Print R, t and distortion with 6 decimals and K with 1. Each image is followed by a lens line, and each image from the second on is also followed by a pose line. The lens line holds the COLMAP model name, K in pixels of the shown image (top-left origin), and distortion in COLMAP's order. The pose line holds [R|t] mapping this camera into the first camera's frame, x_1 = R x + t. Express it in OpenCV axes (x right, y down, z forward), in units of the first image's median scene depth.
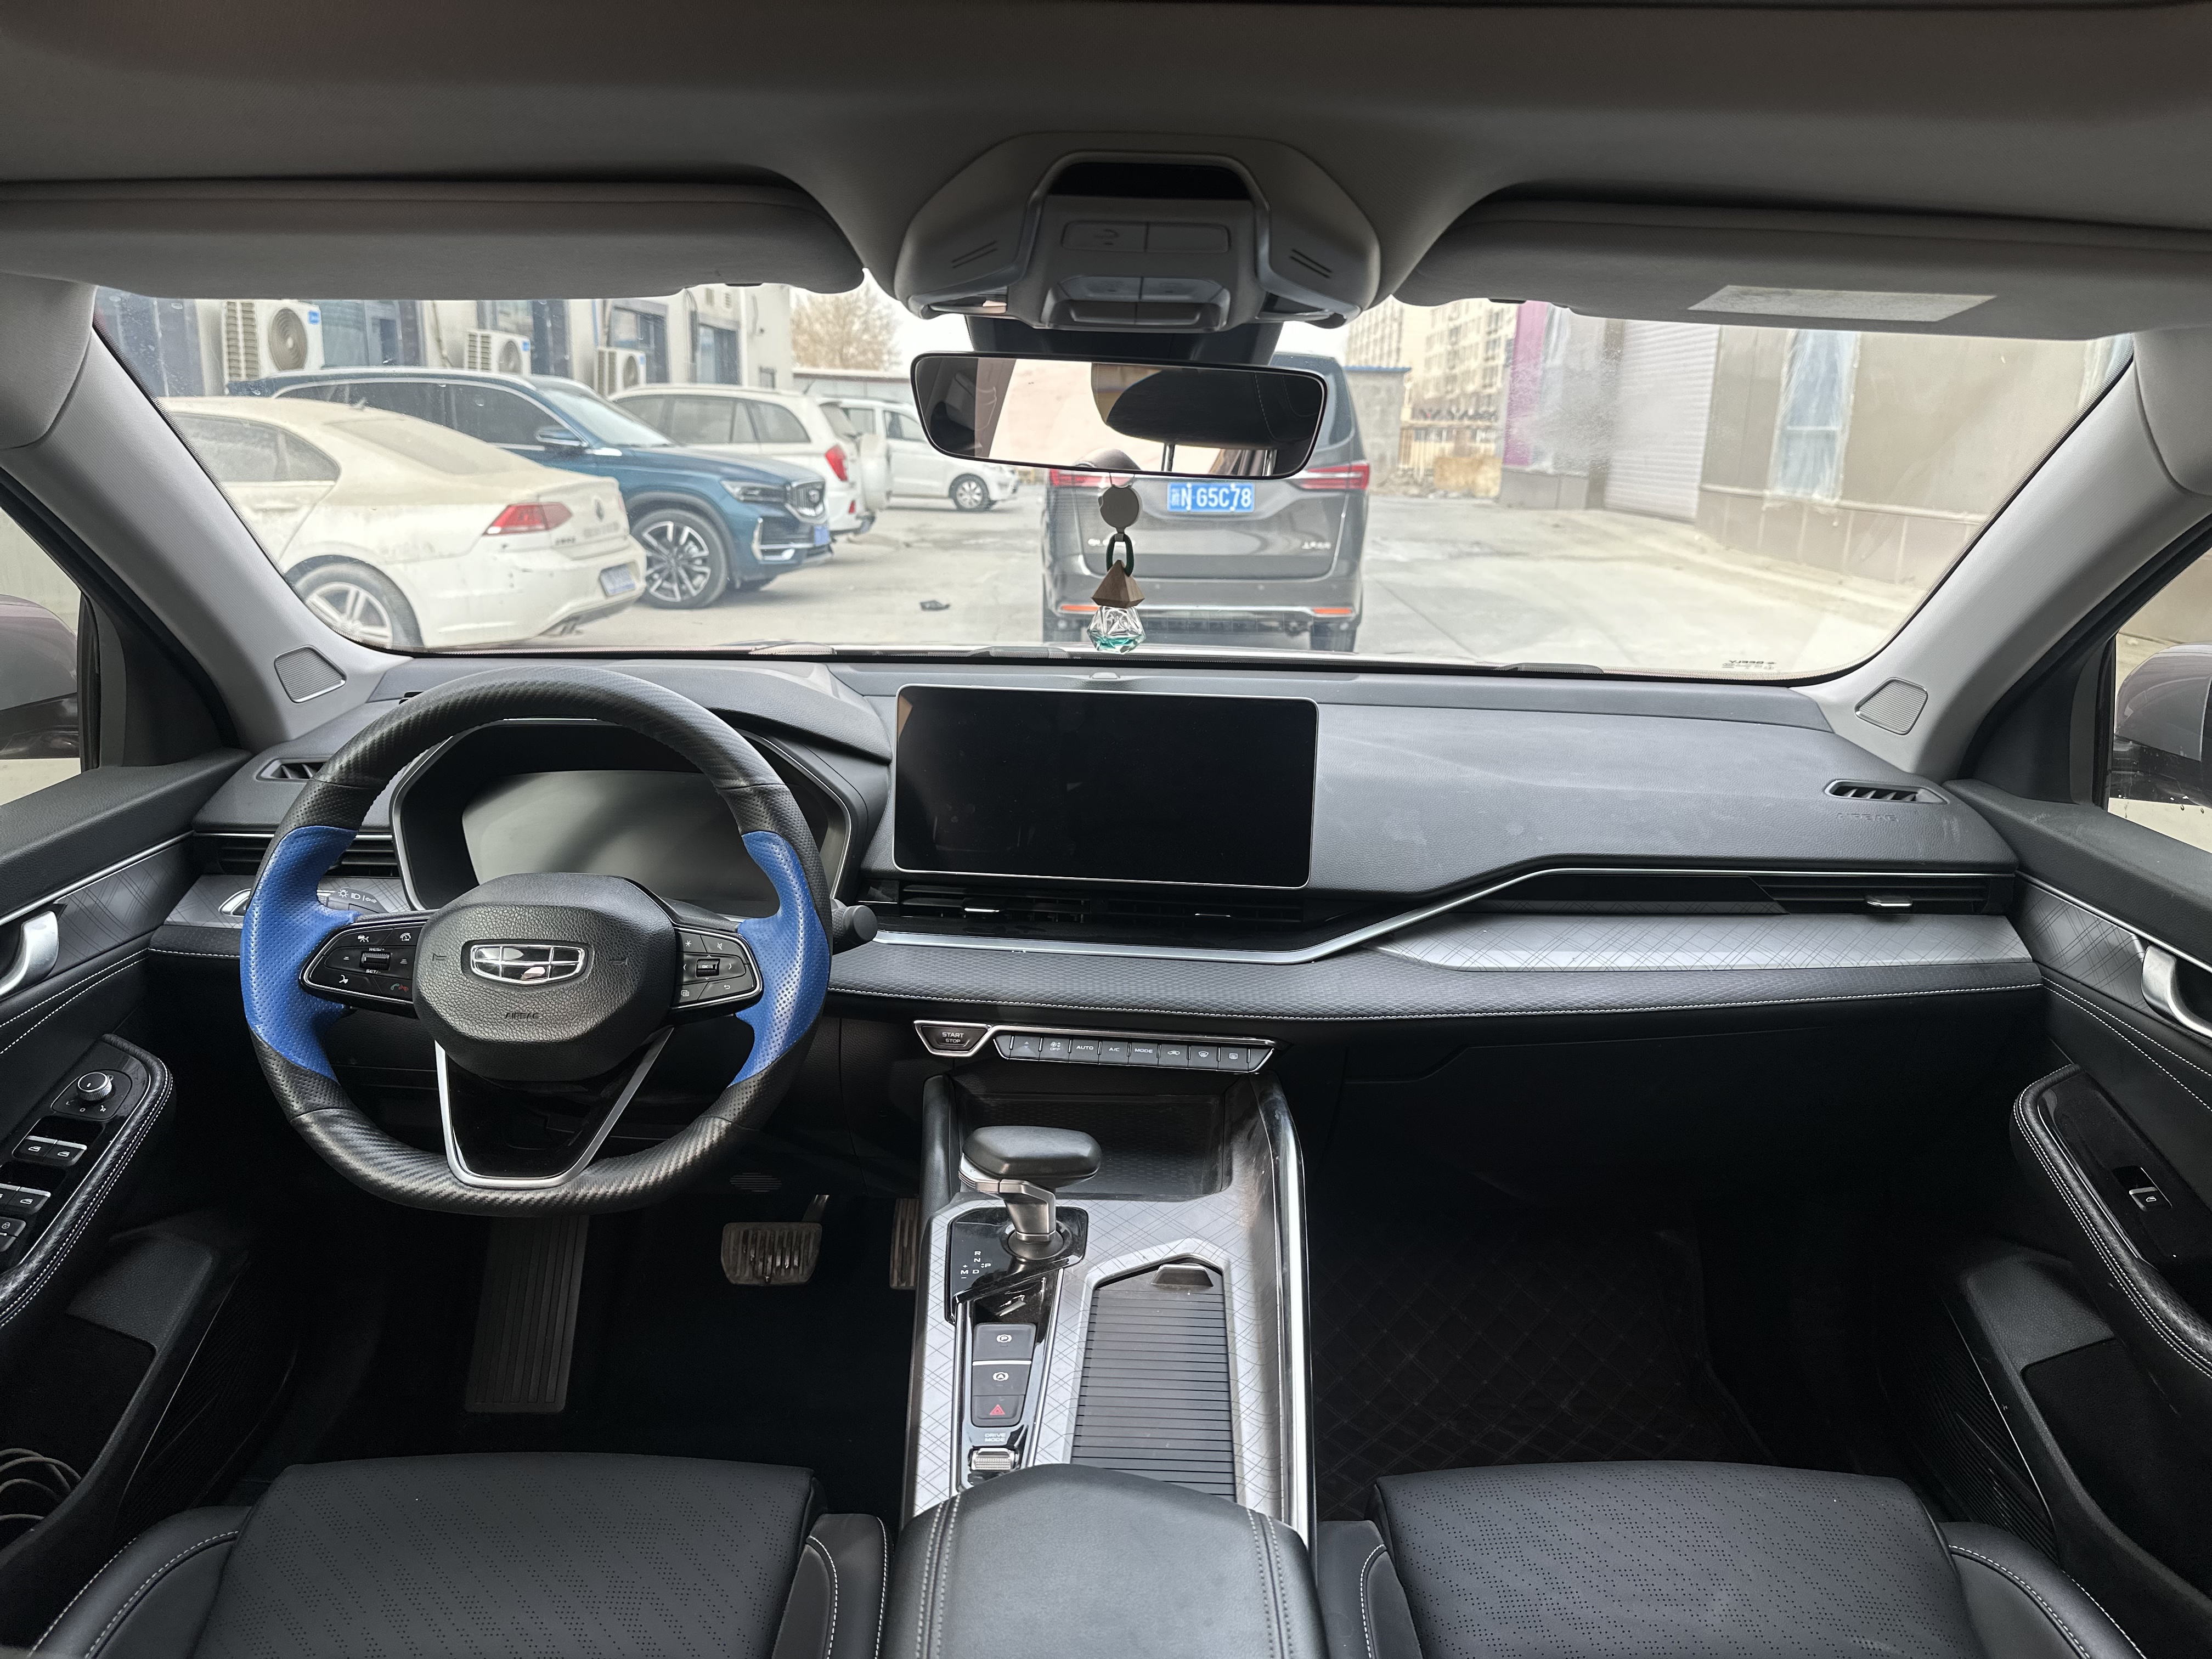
lens RADIAL K [[1557.6, 0, 1089.3], [0, 1557.6, 845.1], [0, 0, 1]] dist [0.027774, -0.022476]
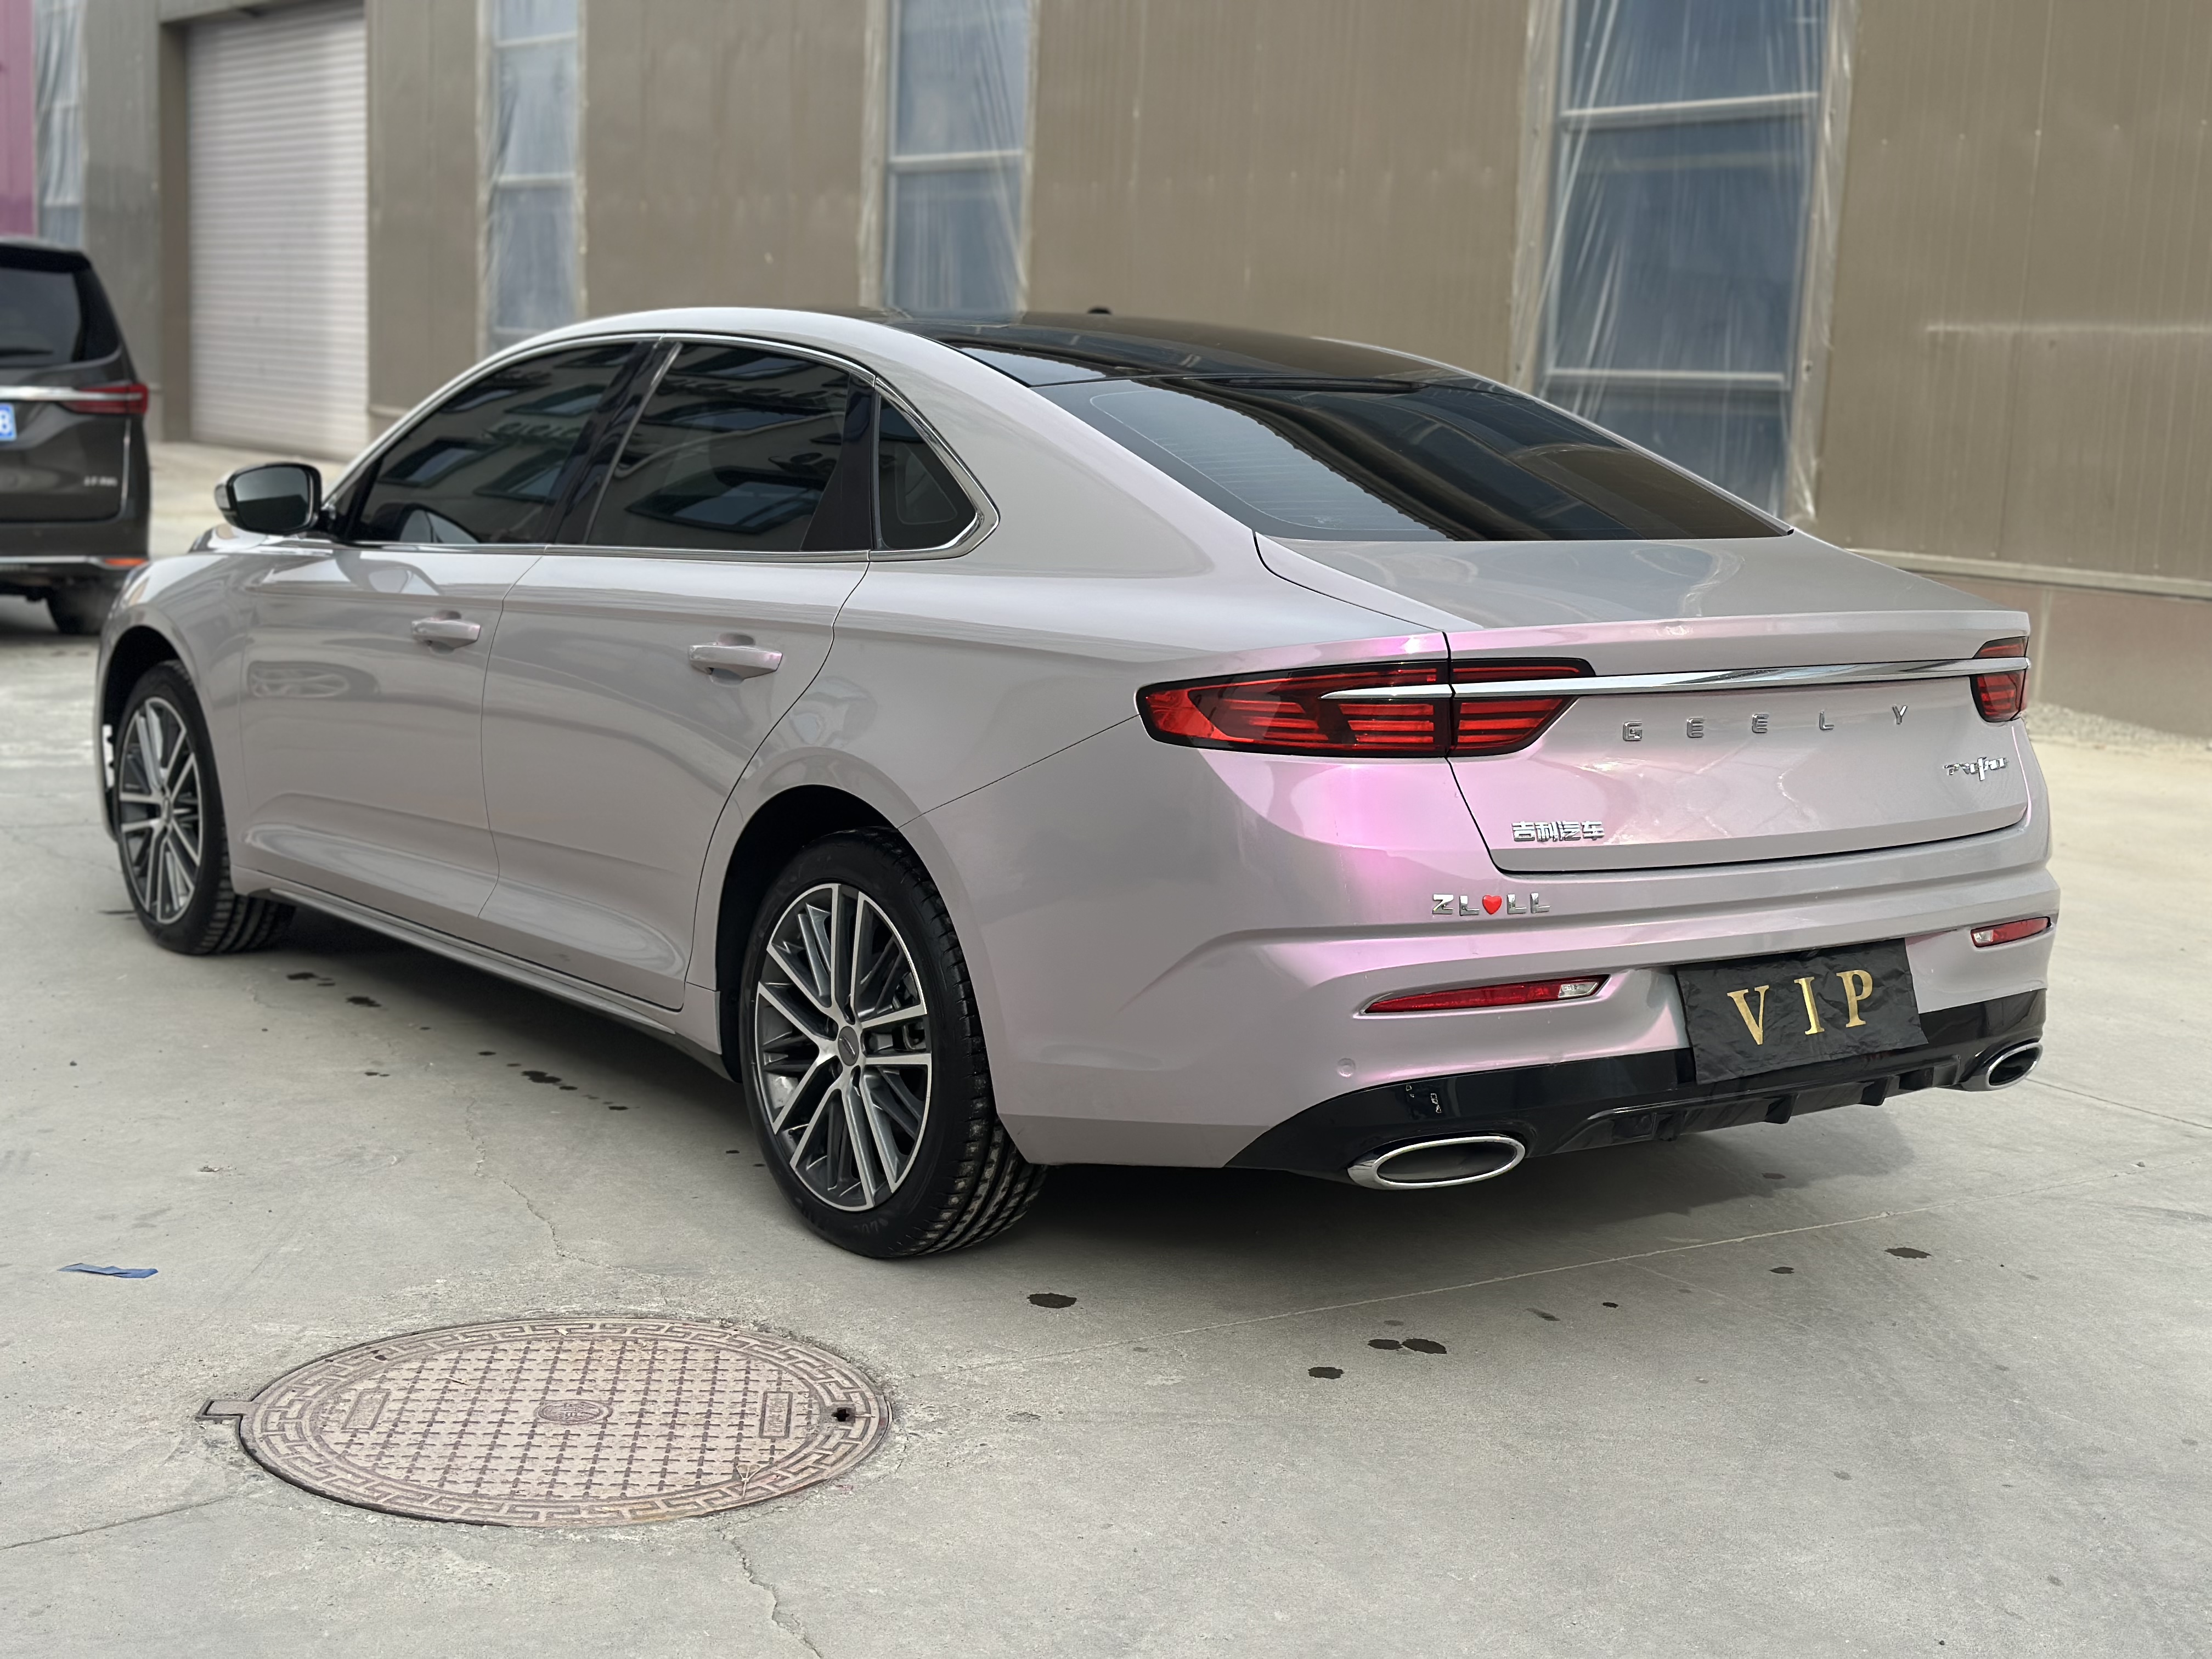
lens RADIAL K [[3085.6, 0, 1092.7], [0, 3085.6, 838.5], [0, 0, 1]] dist [0.112260, 0.000000]
pose [[0.800978, -0.085326, 0.592582, -0.214640], [0.136351, 0.989779, -0.041783, 0.064941], [-0.582960, 0.114267, 0.804426, -0.294954]]
